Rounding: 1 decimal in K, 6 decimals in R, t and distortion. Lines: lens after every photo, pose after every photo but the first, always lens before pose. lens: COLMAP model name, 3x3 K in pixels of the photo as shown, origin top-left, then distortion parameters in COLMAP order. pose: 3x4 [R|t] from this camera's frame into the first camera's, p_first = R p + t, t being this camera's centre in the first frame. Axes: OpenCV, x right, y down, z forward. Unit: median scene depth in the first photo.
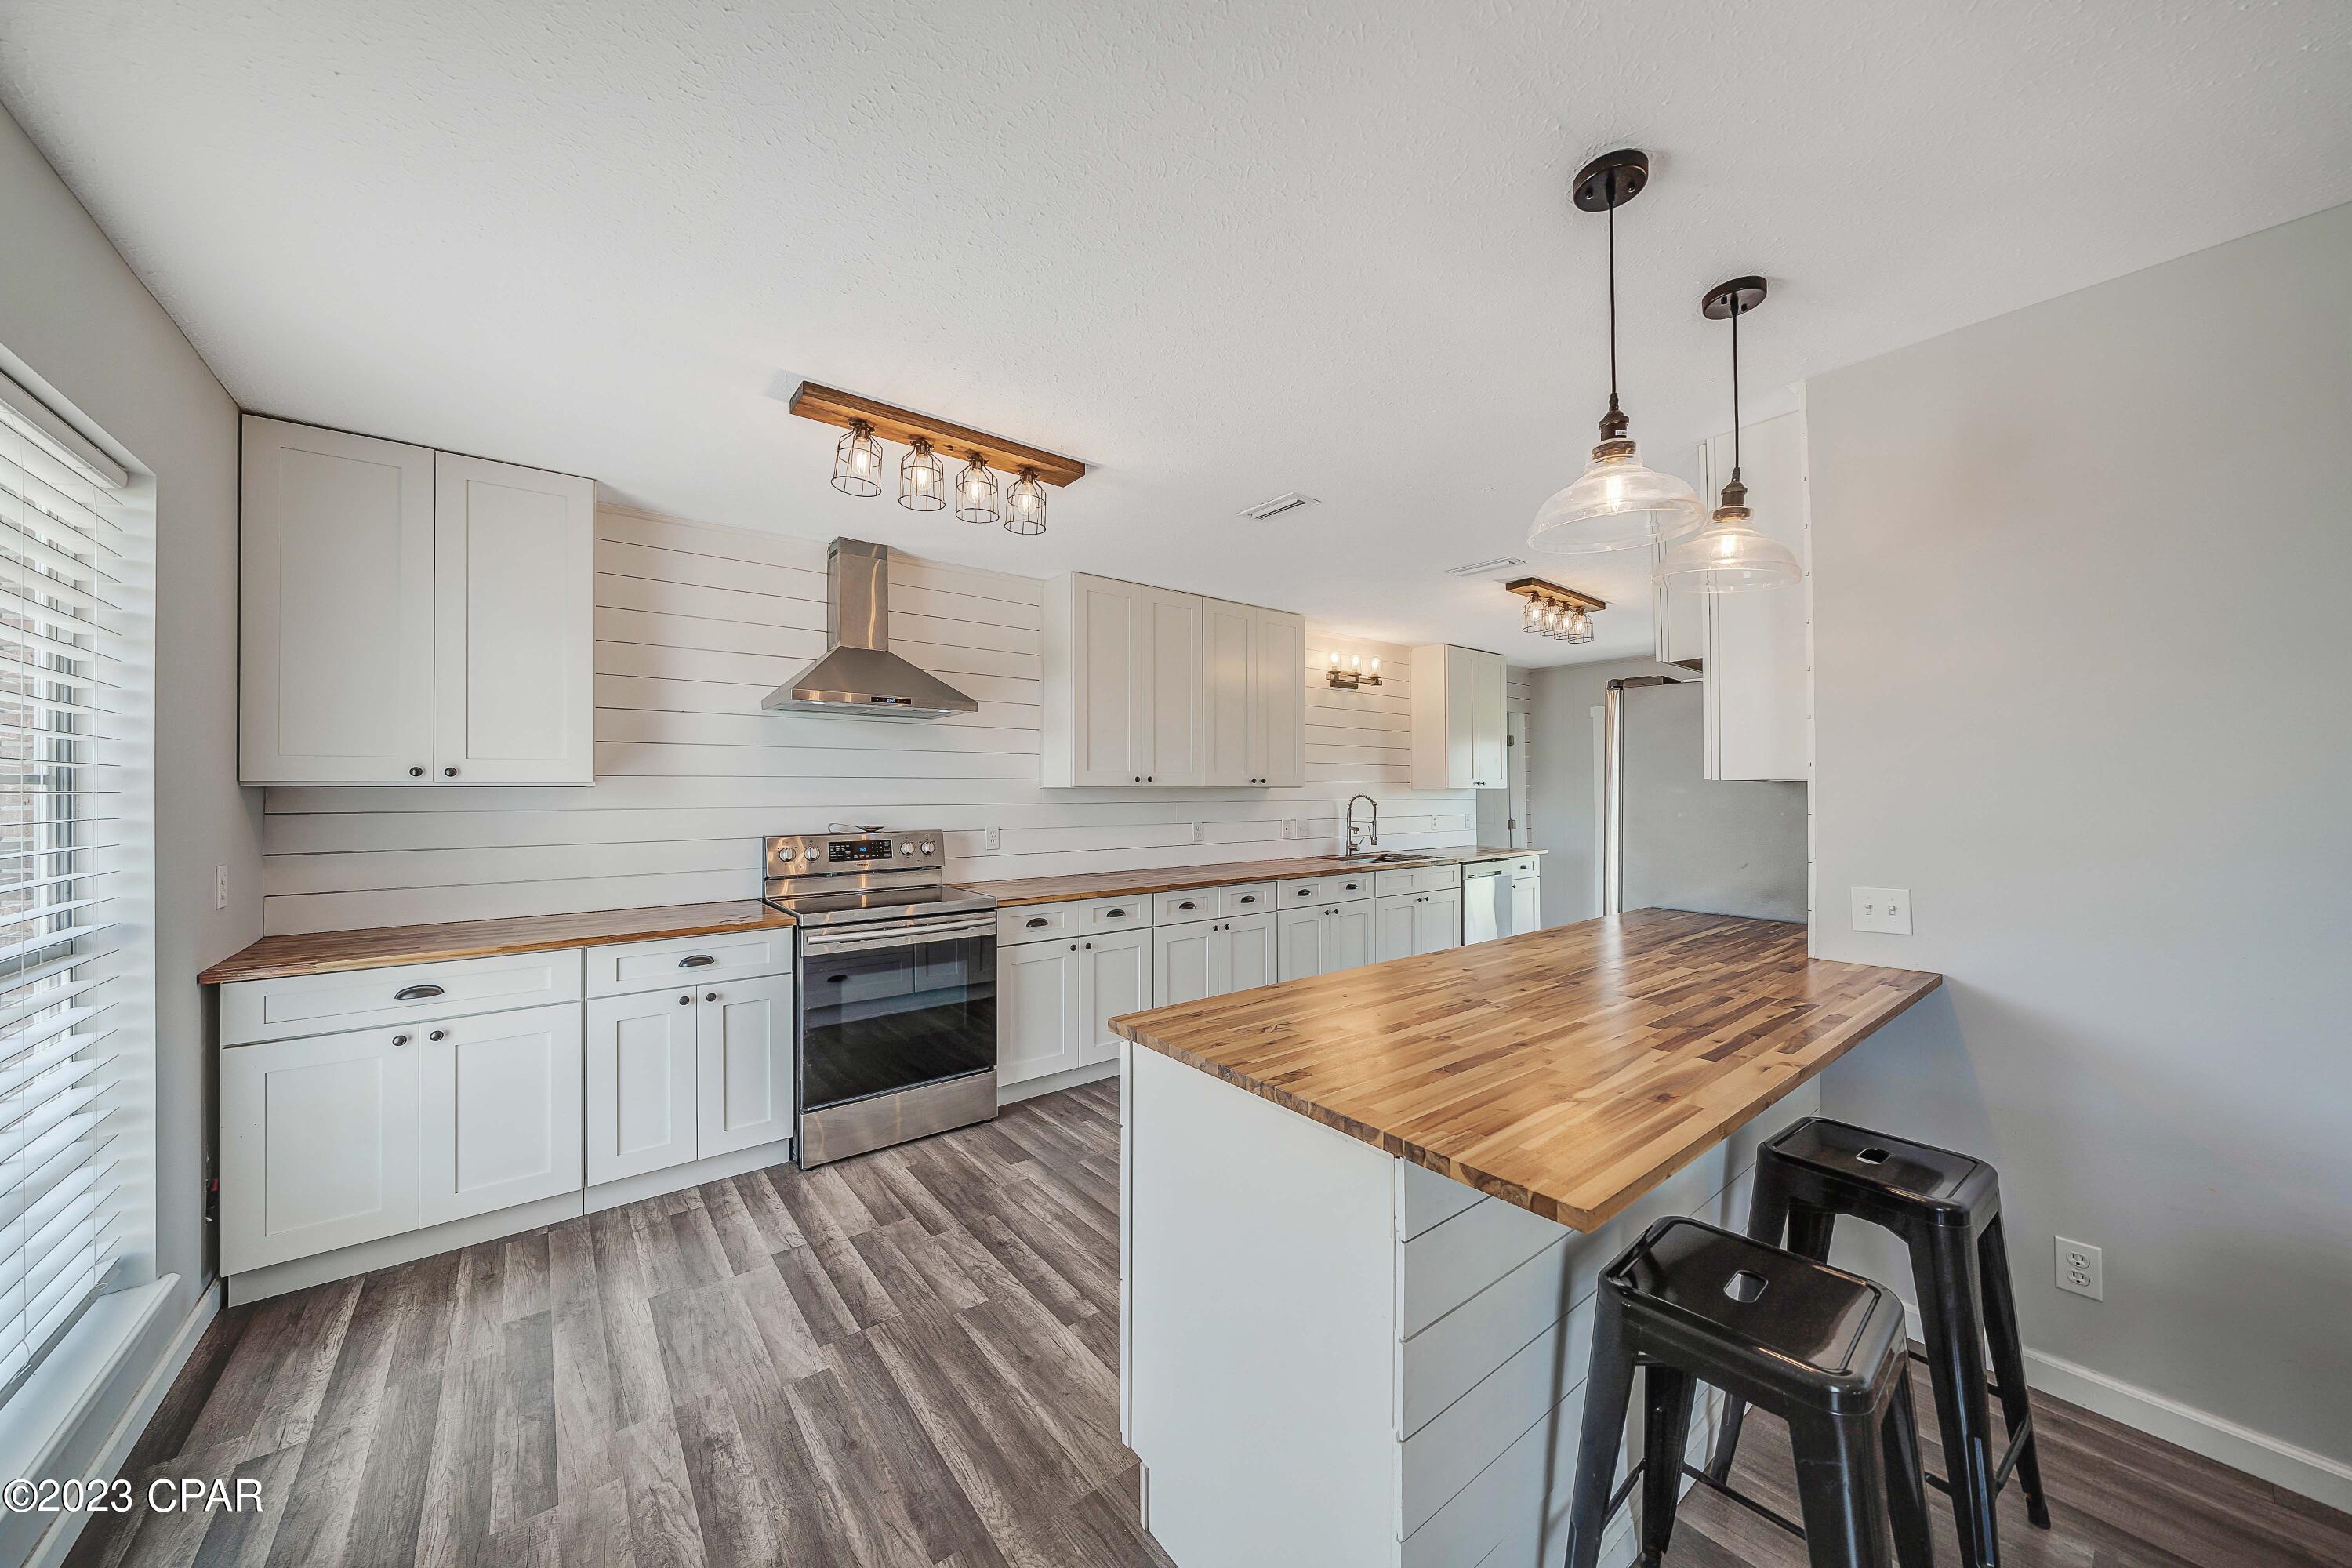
lens RADIAL K [[814.2, 0, 1166.6], [0, 814.2, 782.3], [0, 0, 1]] dist [-0.006334, 0.000710]
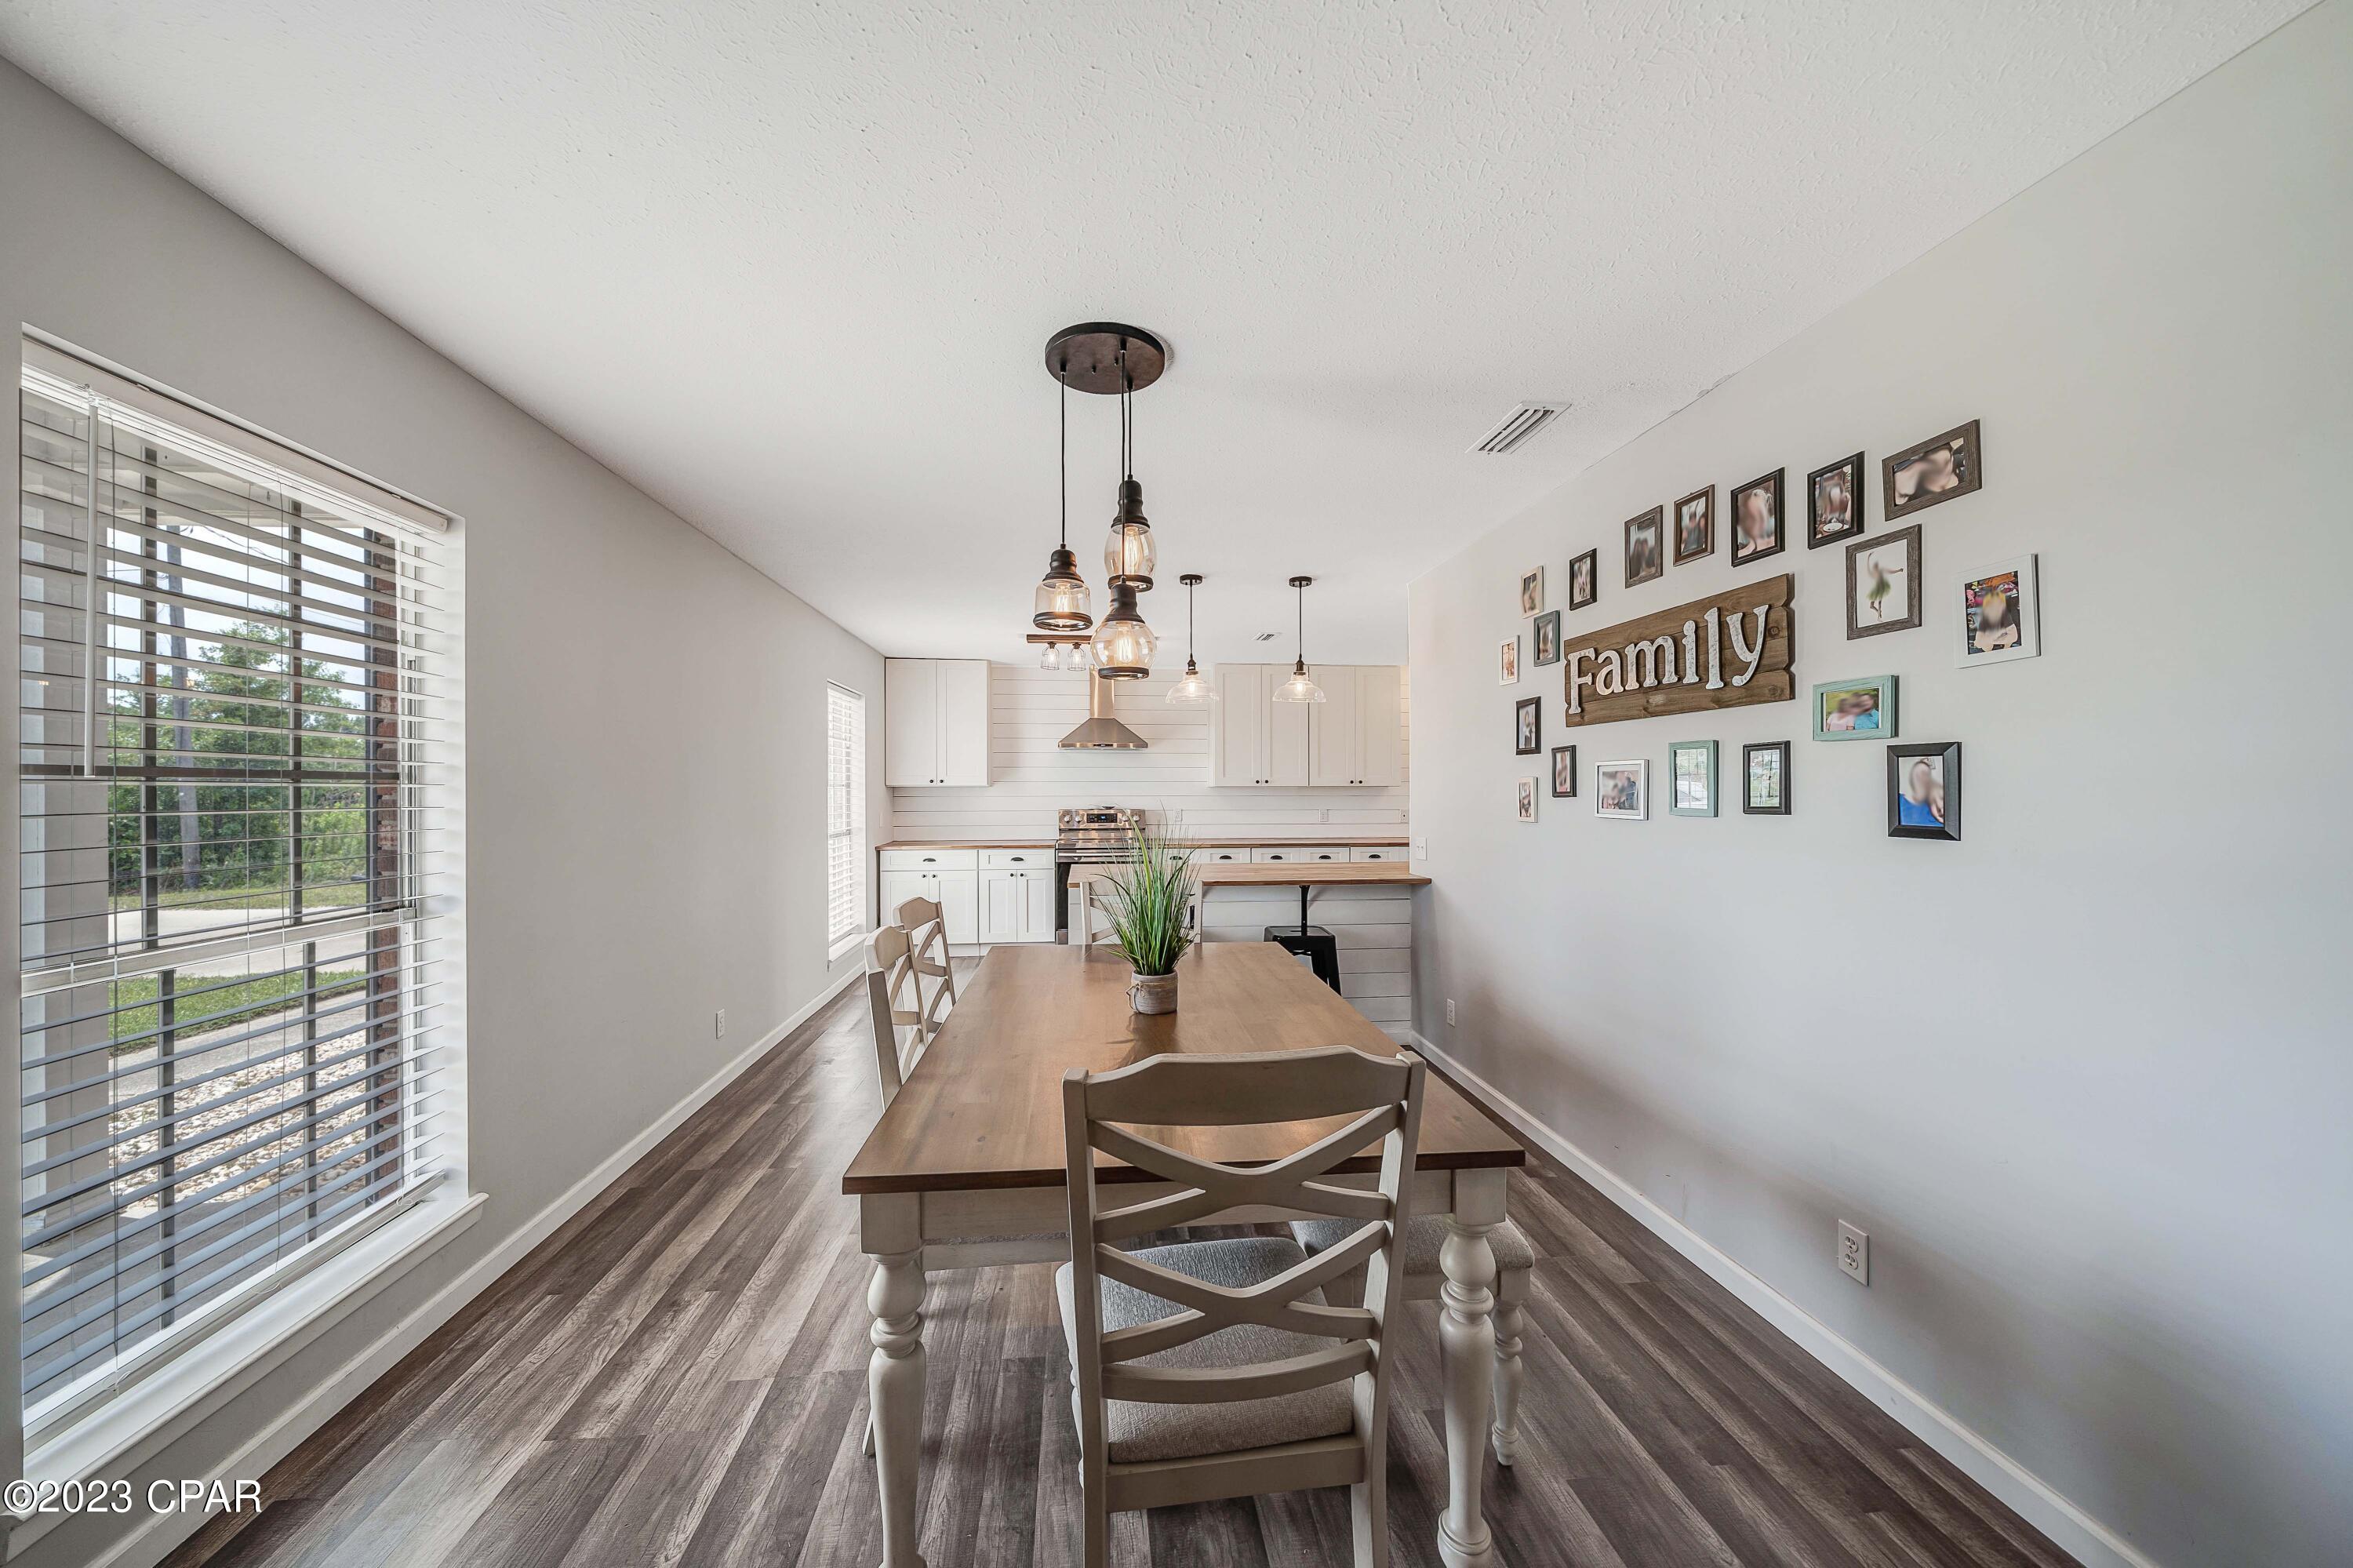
lens RADIAL K [[814.6, 0, 1168.7], [0, 814.6, 789.5], [0, 0, 1]] dist [-0.006334, 0.000710]
pose [[0.847500, 0.001103, -0.530795, 0.787298], [0.004761, 0.999942, 0.009680, -0.005387], [0.530775, -0.010731, 0.847445, -0.584898]]
